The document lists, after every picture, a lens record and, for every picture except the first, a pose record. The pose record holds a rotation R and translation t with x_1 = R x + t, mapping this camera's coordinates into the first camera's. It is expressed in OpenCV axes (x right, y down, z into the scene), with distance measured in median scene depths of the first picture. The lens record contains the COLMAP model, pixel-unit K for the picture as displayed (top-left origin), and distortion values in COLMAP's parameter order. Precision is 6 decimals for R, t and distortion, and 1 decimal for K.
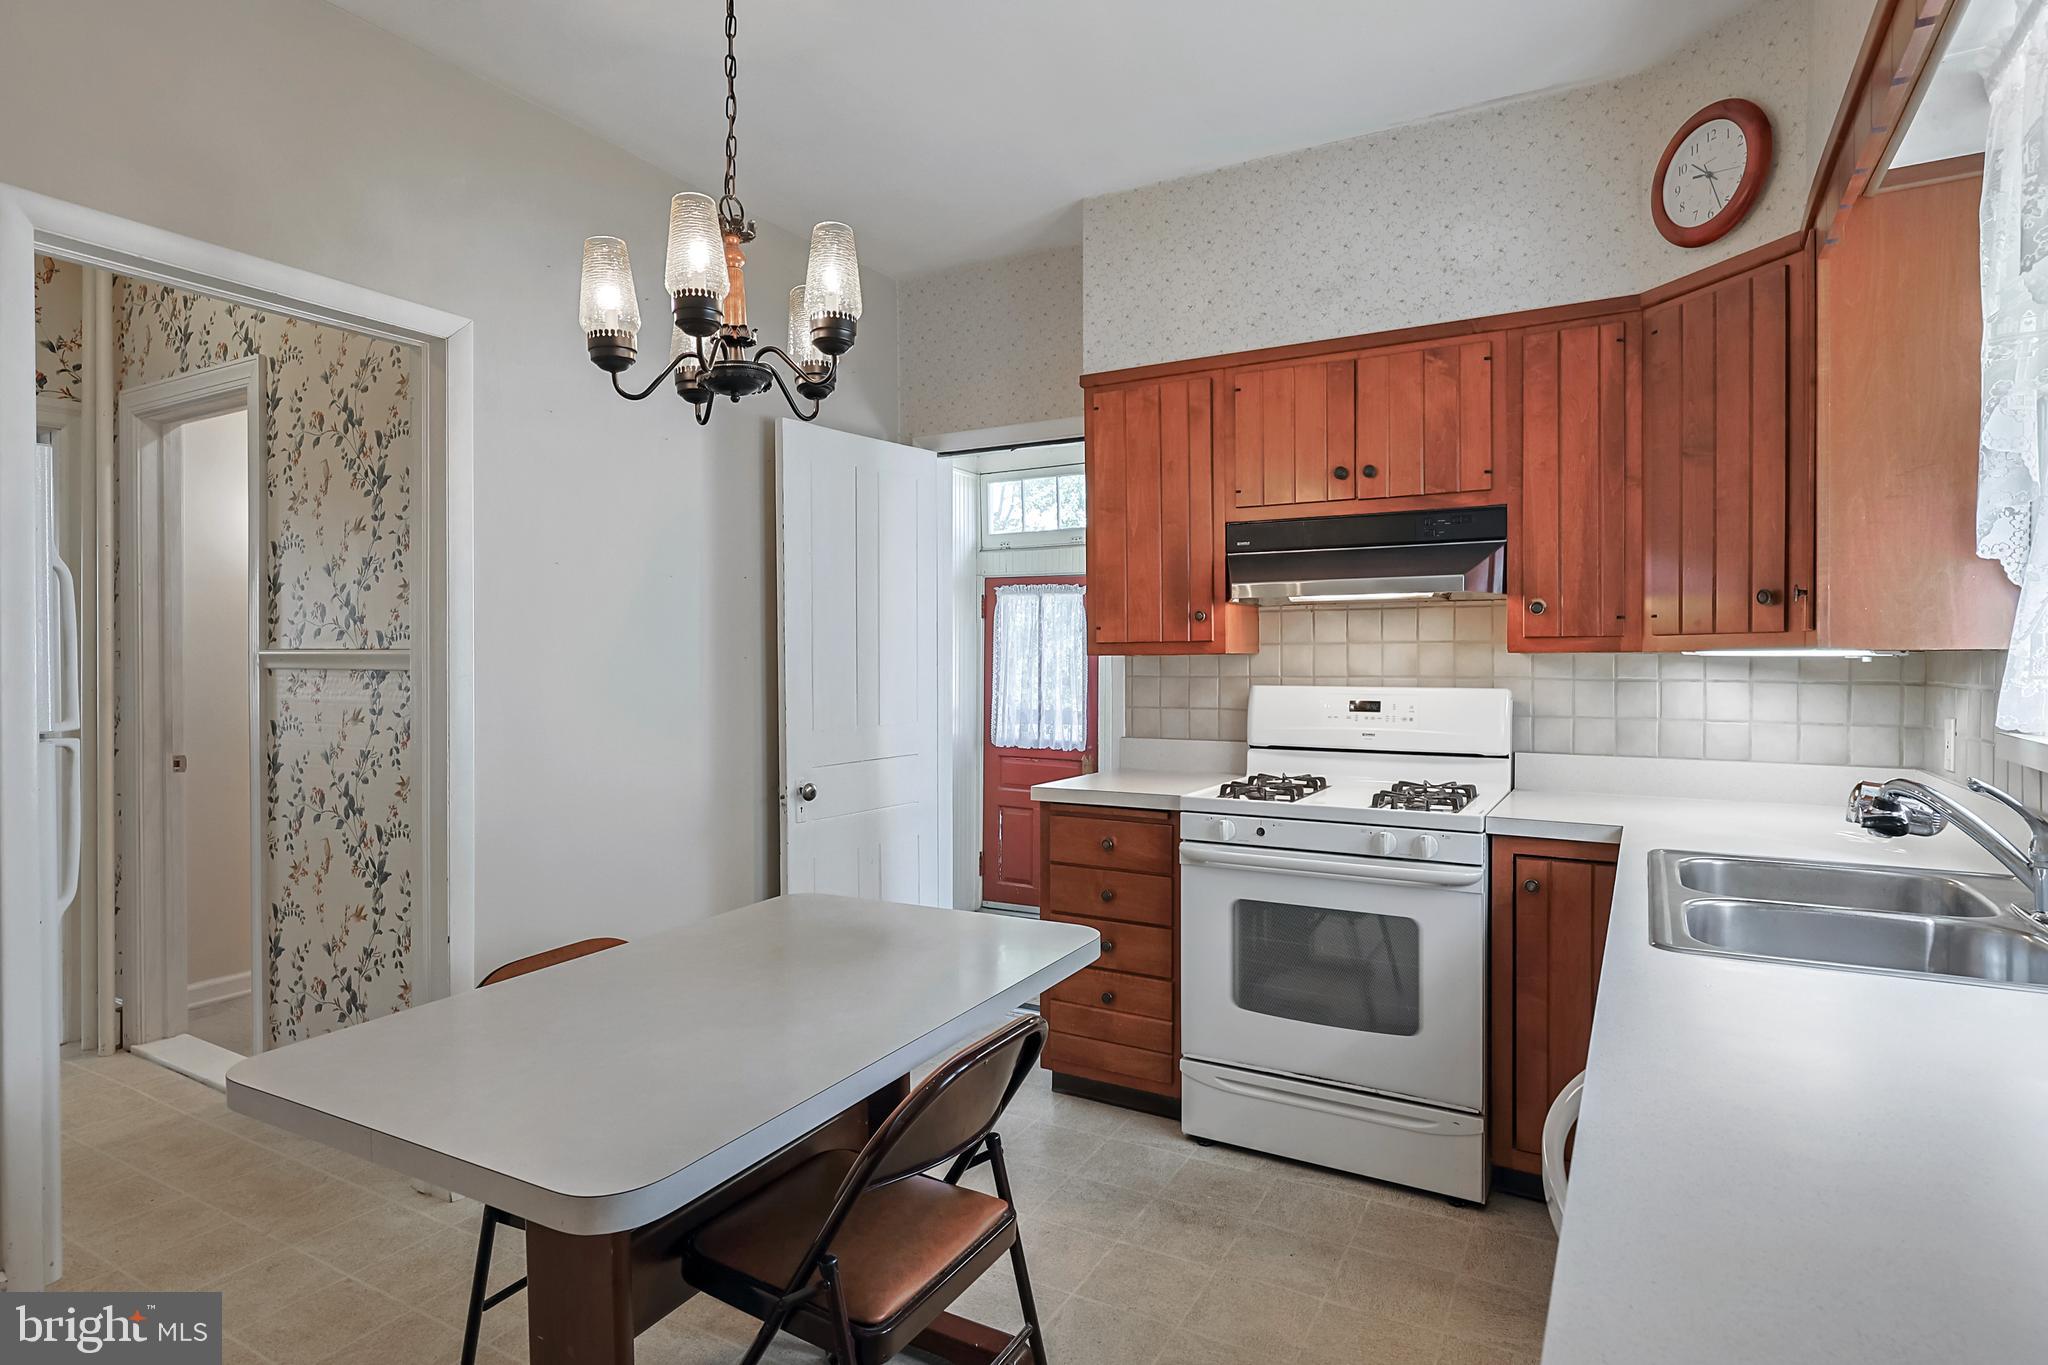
lens RADIAL K [[1068.7, 0, 1093.1], [0, 1068.7, 677.7], [0, 0, 1]] dist [0.001943, 0.000221]
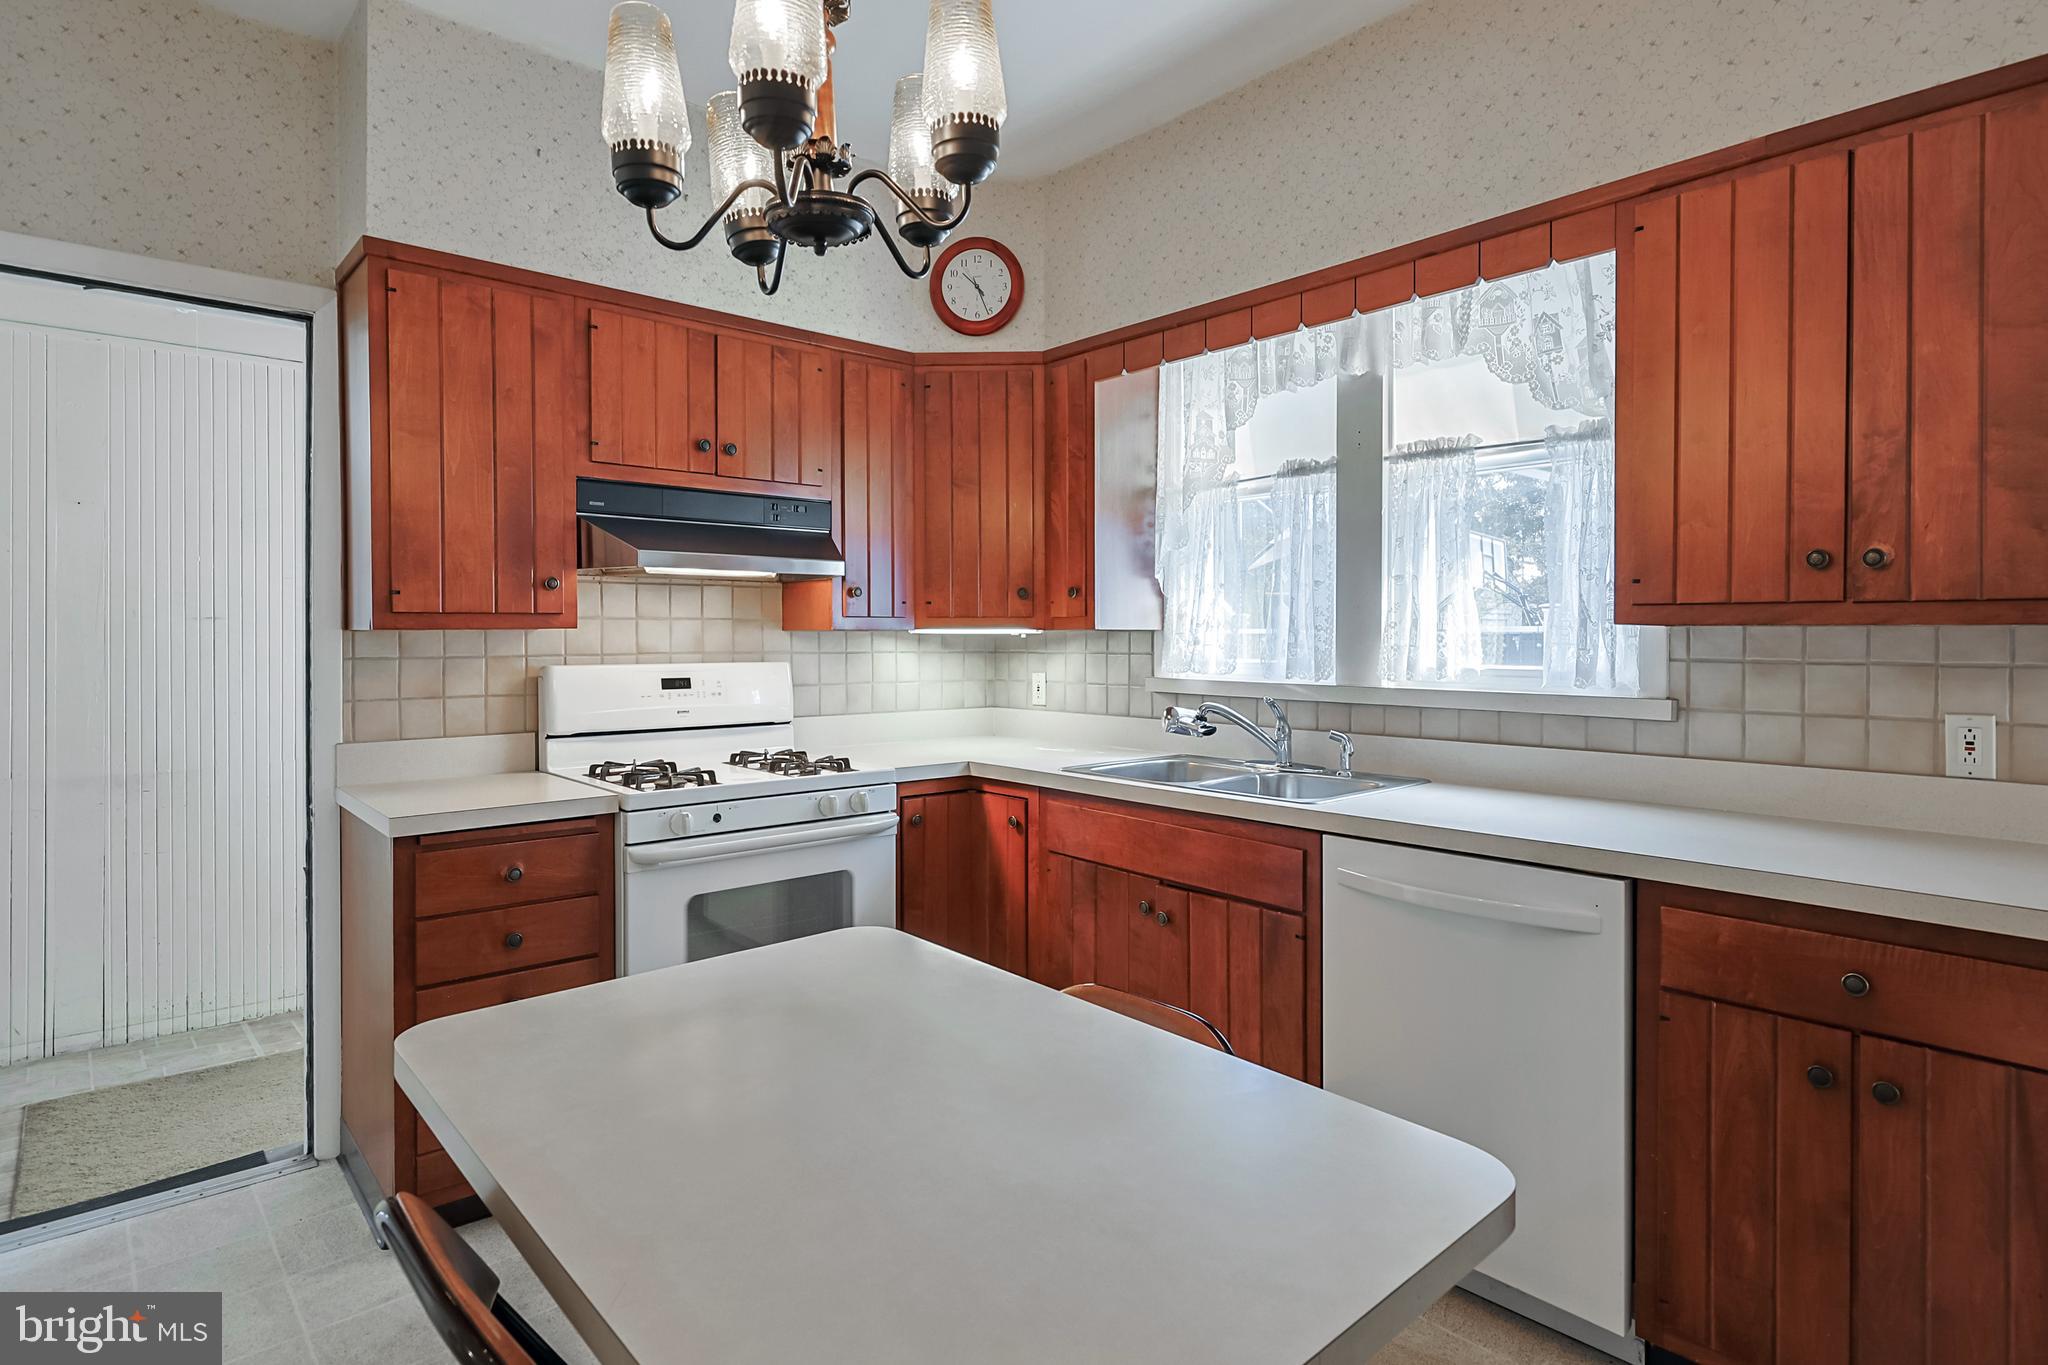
lens RADIAL K [[1036.3, 0, 1017.1], [0, 1036.3, 648.9], [0, 0, 1]] dist [-0.000194, 0.000150]
pose [[0.365554, -0.010259, 0.930734, -0.539884], [0.016645, 0.999851, 0.004484, -0.003989], [-0.930641, 0.013853, 0.365670, 0.378594]]
